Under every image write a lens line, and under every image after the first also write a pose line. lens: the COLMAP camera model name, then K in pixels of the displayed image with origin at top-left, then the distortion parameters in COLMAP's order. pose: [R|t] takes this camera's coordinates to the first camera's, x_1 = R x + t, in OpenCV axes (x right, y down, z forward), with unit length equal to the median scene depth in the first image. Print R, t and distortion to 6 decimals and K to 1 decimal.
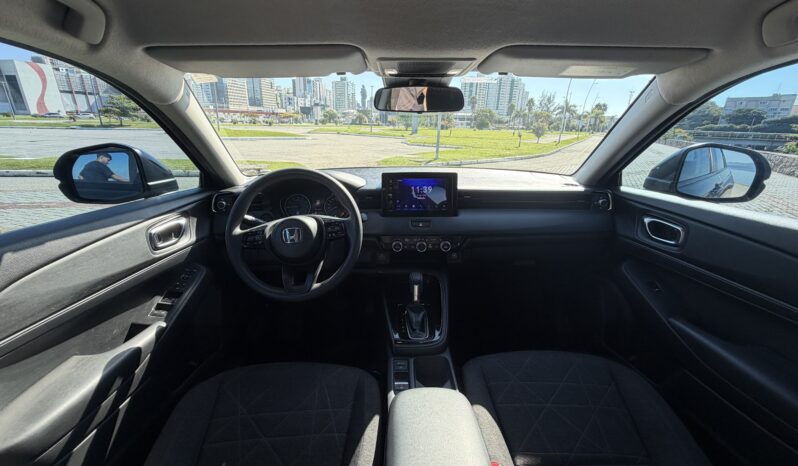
lens RADIAL K [[306.1, 0, 397.6], [0, 306.1, 243.6], [0, 0, 1]] dist [0.000318, 0.000081]
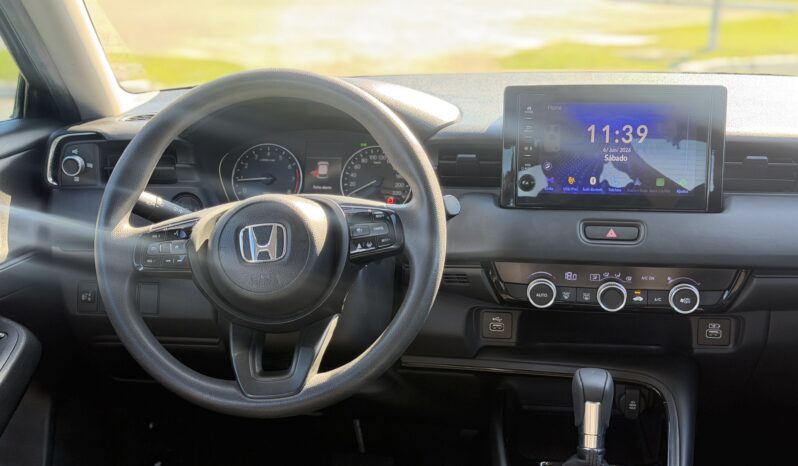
lens RADIAL K [[1120.2, 0, 399.0], [0, 1120.2, 233.0], [0, 0, 1]] dist [0.116108, -0.011166]
pose [[0.988102, 0.032245, -0.150381, 0.030088], [-0.047851, 0.993700, -0.101339, 0.083681], [0.146166, 0.107329, 0.983421, -0.317050]]
